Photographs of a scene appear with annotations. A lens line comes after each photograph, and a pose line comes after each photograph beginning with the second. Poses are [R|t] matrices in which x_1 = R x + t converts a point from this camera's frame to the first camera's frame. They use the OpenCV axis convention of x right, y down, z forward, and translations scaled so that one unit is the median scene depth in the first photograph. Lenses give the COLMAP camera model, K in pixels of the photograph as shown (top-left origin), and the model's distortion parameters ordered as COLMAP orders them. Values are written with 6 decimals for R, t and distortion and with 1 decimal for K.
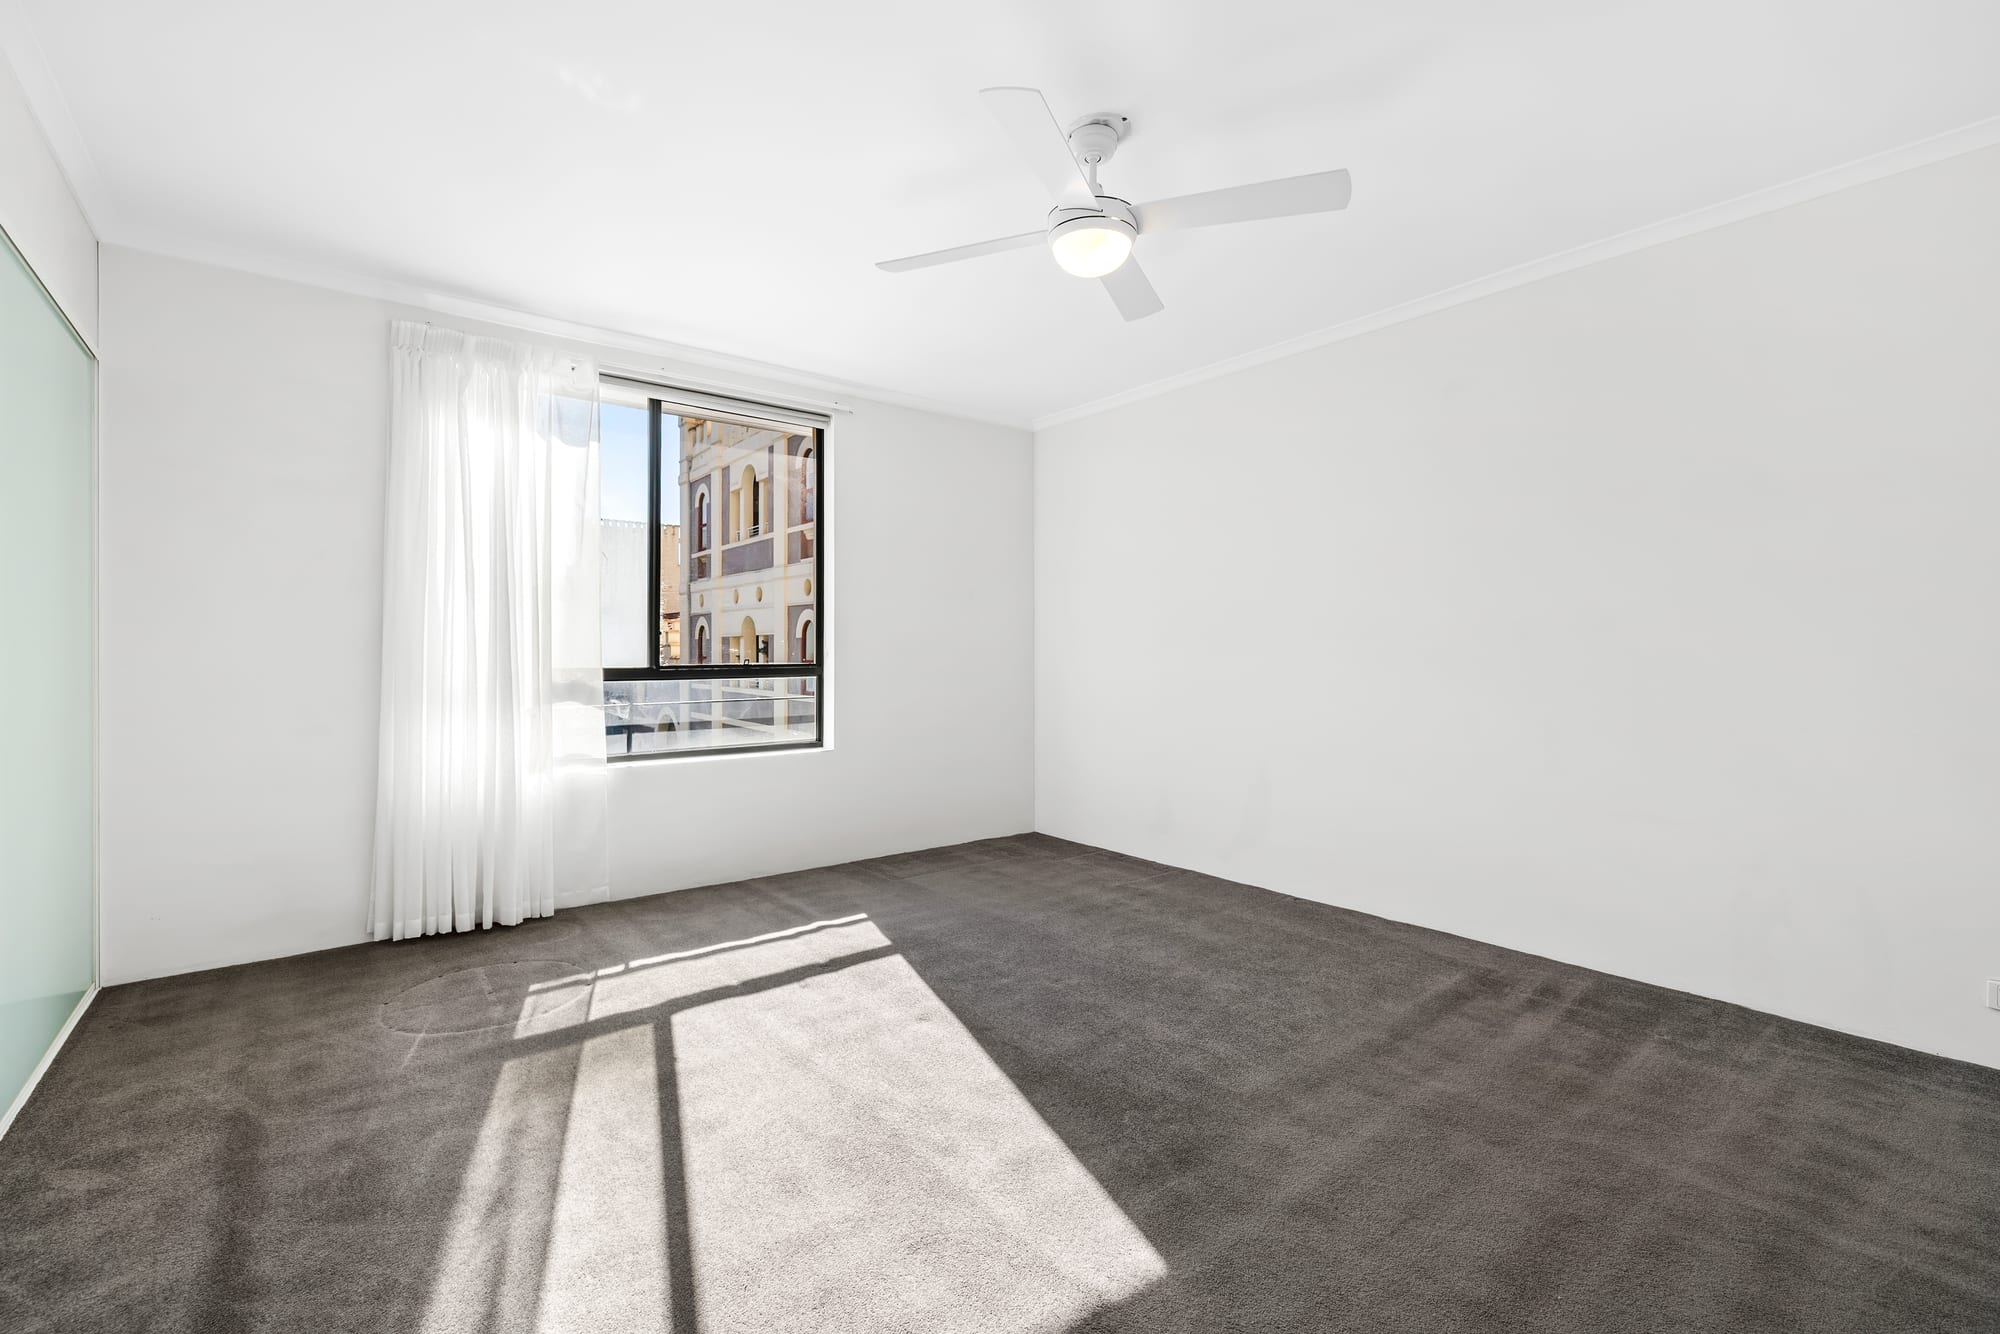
lens RADIAL K [[840.2, 0, 1010.7], [0, 840.2, 668.2], [0, 0, 1]] dist [-0.000390, -0.000080]
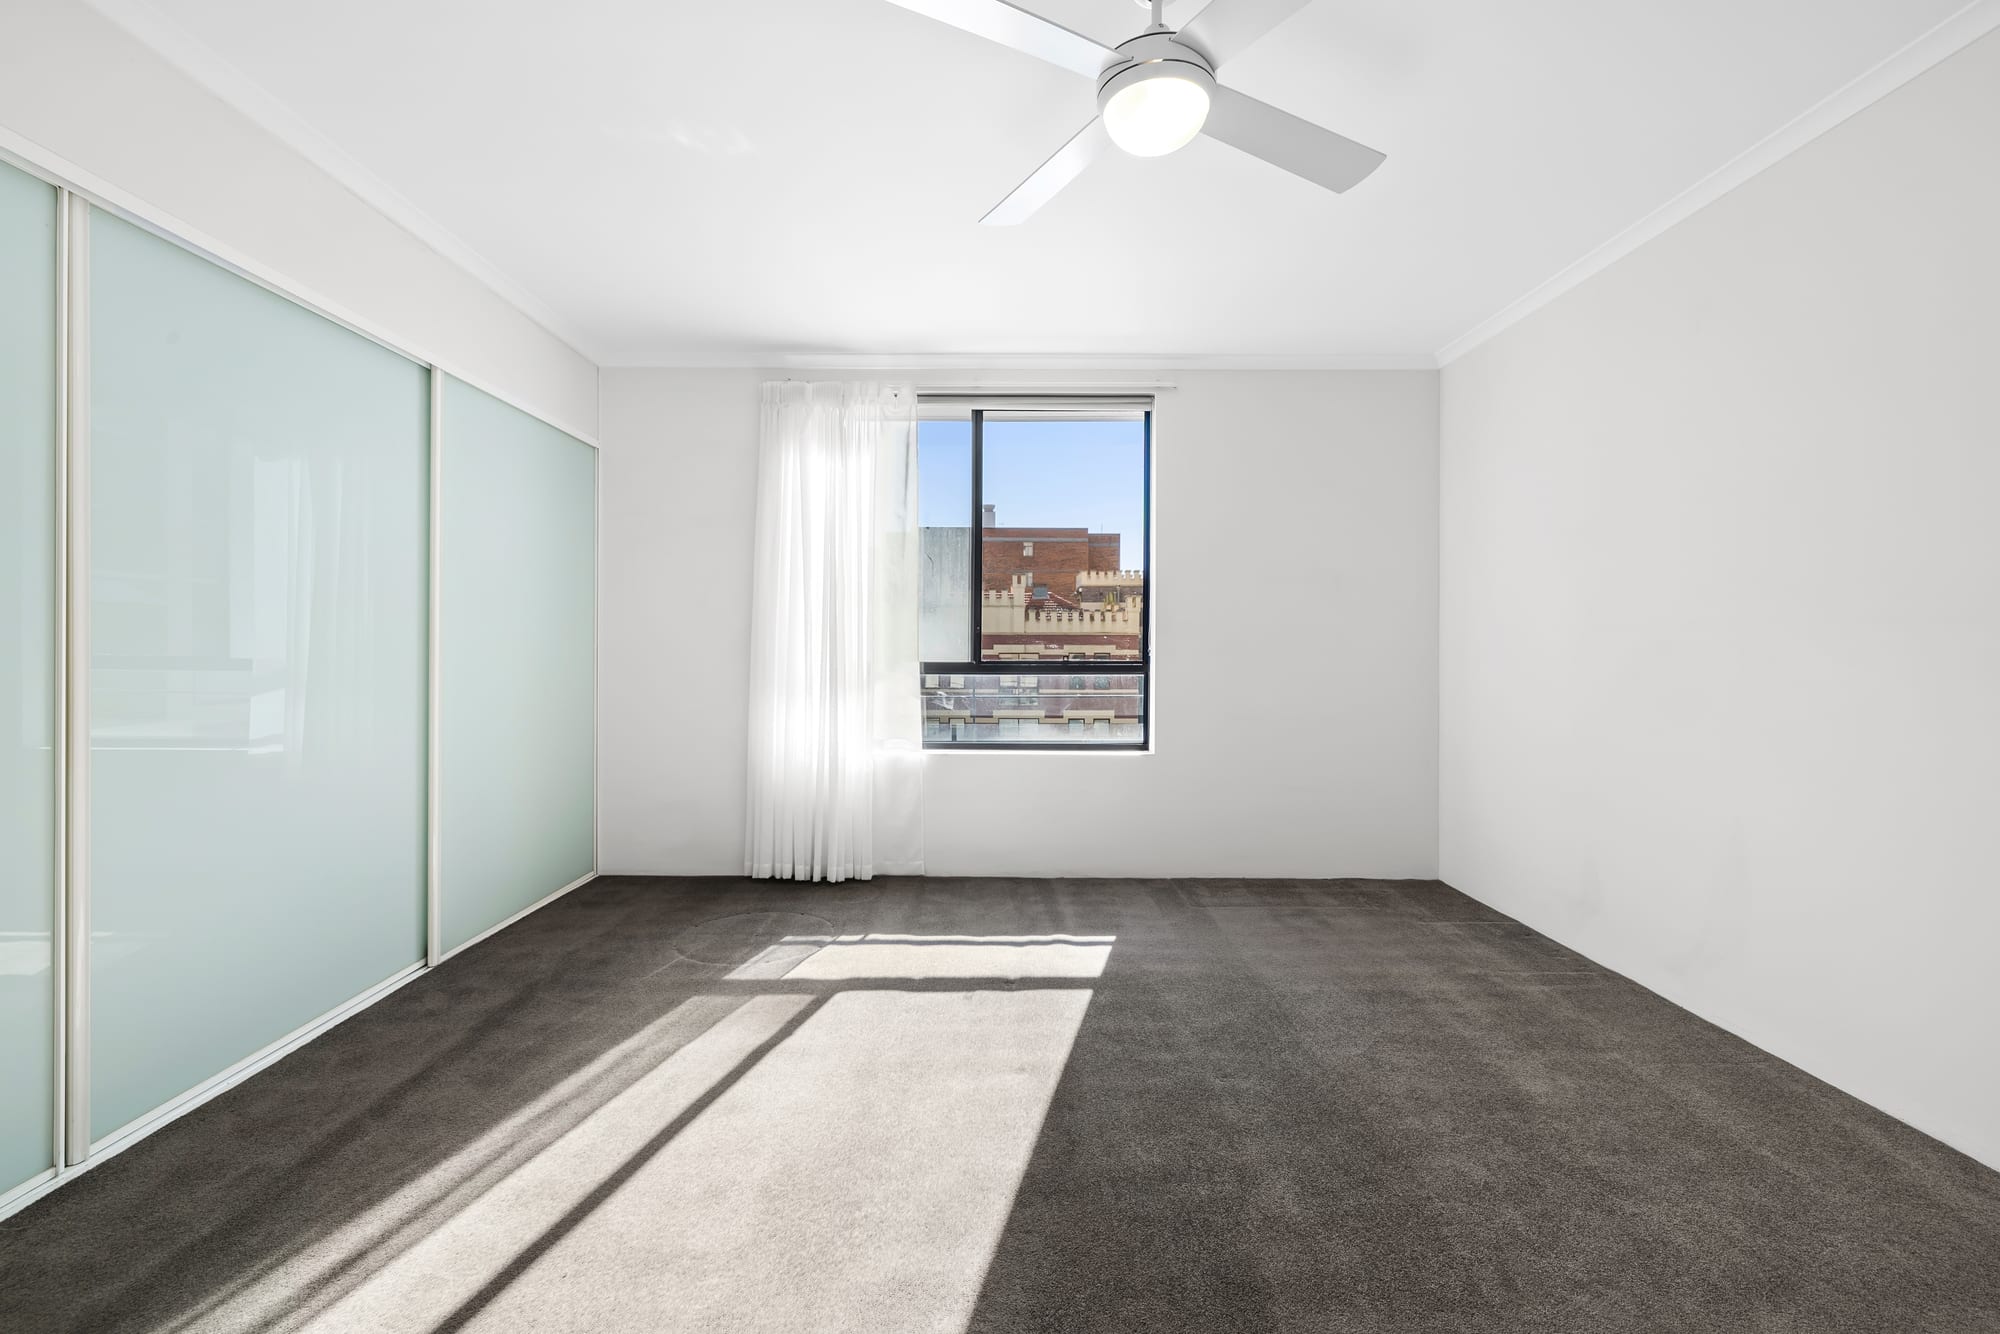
lens RADIAL K [[840.2, 0, 1002.4], [0, 840.2, 653.5], [0, 0, 1]] dist [-0.000390, -0.000080]
pose [[0.792100, 0.007563, -0.610345, 0.304695], [-0.016457, 0.999824, -0.008969, -0.003616], [0.610170, 0.017149, 0.792085, 0.220982]]
